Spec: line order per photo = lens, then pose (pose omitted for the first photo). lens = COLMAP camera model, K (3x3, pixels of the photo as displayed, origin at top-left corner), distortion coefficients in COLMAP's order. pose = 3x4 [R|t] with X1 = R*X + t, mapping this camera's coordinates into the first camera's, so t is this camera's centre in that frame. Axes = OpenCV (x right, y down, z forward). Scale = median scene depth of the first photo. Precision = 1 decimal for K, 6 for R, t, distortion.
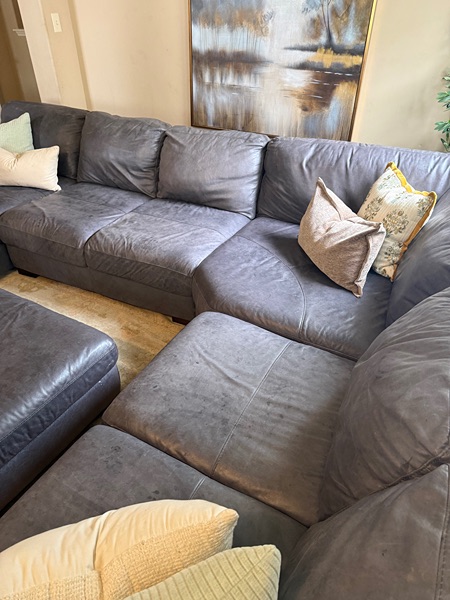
lens RADIAL K [[420.7, 0, 225.9], [0, 420.7, 300.2], [0, 0, 1]] dist [0.003056, -0.003463]
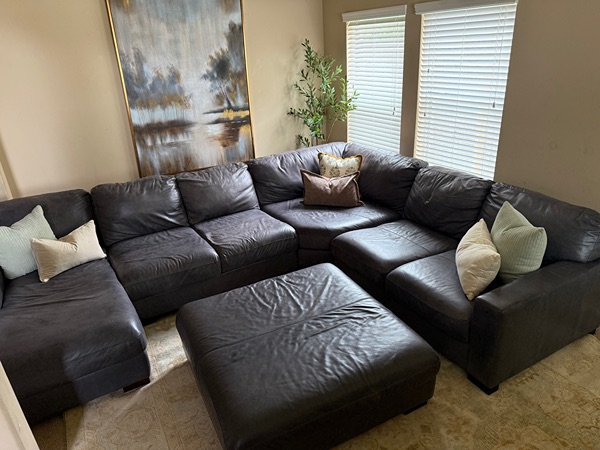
lens RADIAL K [[425.8, 0, 302.0], [0, 425.8, 232.2], [0, 0, 1]] dist [0.045334, -0.079956]
pose [[0.552609, -0.360197, 0.751586, -1.026357], [0.525197, 0.850708, 0.021546, -0.072729], [-0.647141, 0.382824, 0.659283, -0.106406]]
